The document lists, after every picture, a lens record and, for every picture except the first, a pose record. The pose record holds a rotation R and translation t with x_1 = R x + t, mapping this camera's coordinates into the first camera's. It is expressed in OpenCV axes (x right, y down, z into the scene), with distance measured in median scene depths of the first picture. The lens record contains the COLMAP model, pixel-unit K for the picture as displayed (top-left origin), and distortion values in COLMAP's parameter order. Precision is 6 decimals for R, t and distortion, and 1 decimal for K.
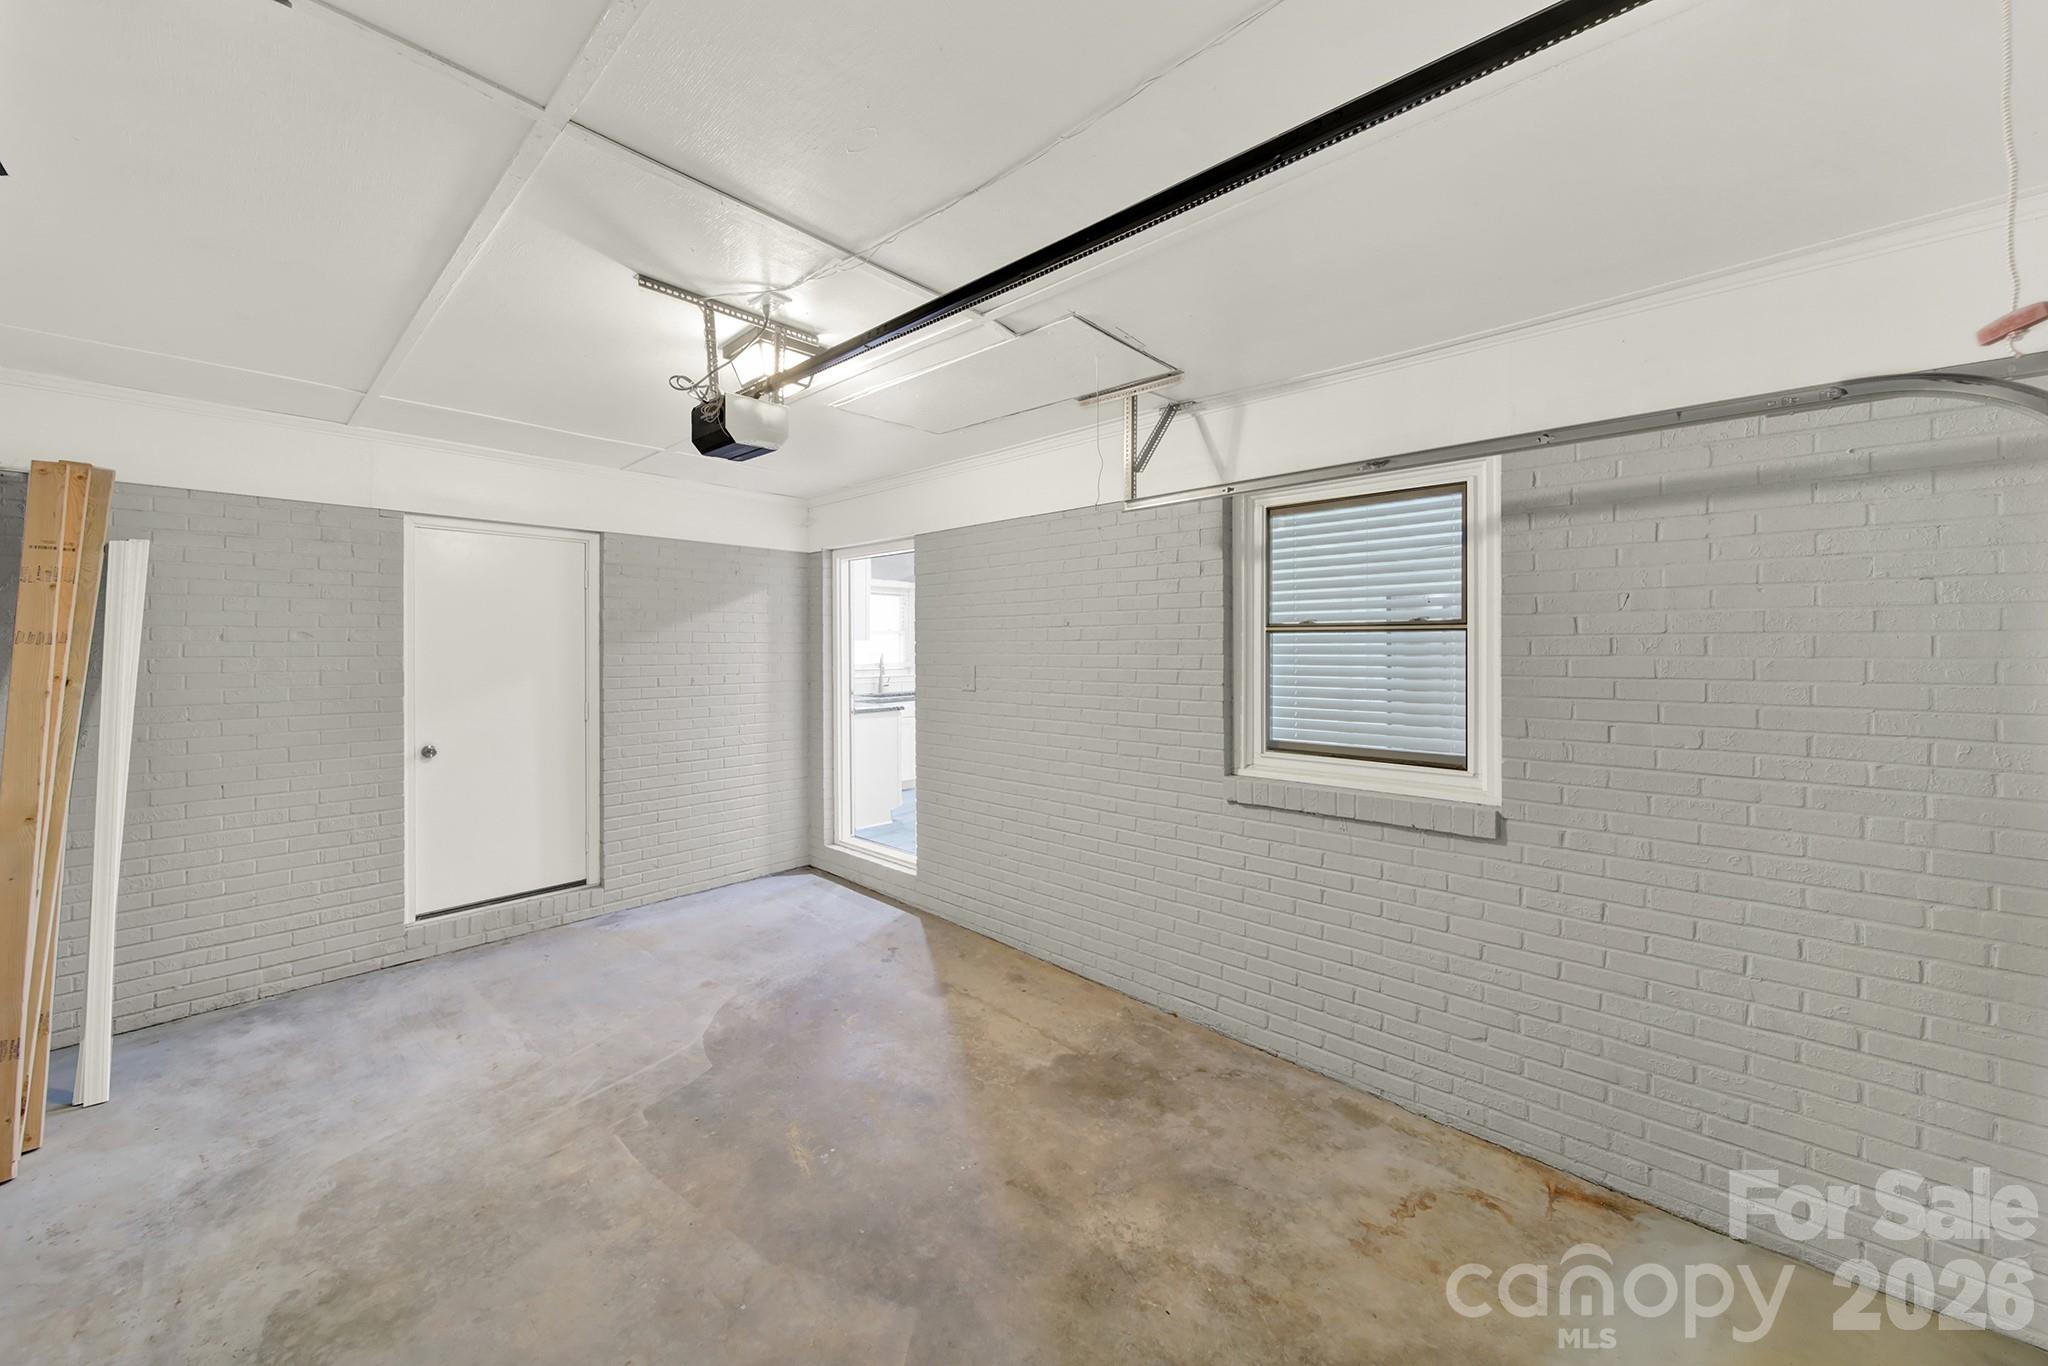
lens RADIAL K [[746.8, 0, 1015.4], [0, 746.8, 674.9], [0, 0, 1]] dist [-0.005947, -0.000064]
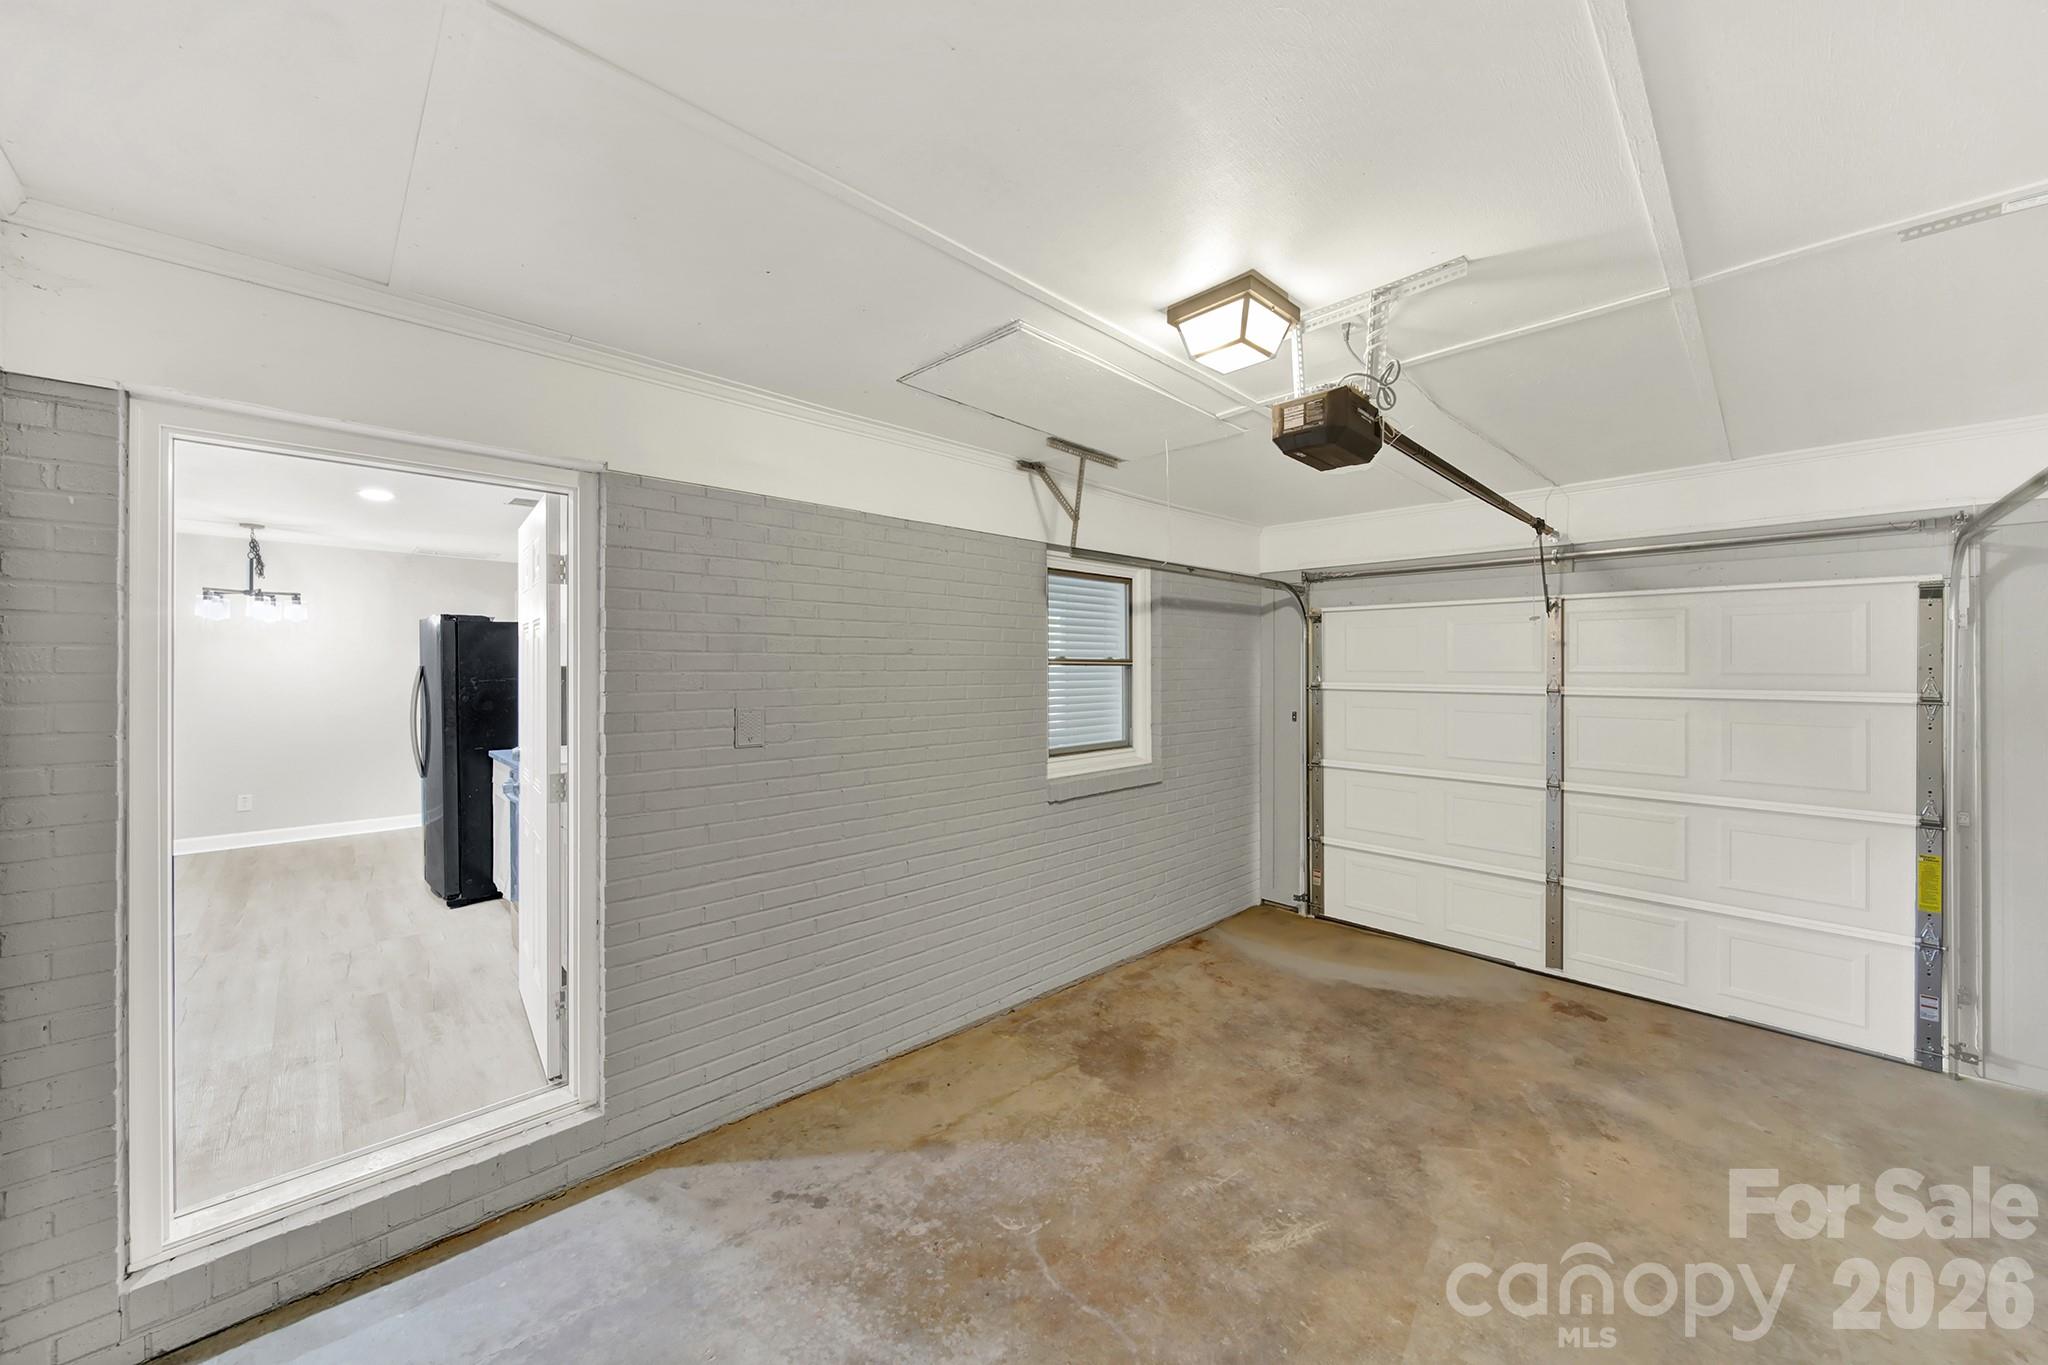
lens RADIAL K [[746.8, 0, 1015.4], [0, 746.8, 674.4], [0, 0, 1]] dist [-0.005947, -0.000064]
pose [[0.048930, -0.011741, 0.998733, -1.063631], [0.032099, 0.999433, 0.010176, -0.061901], [-0.998286, 0.031561, 0.049279, 1.119349]]
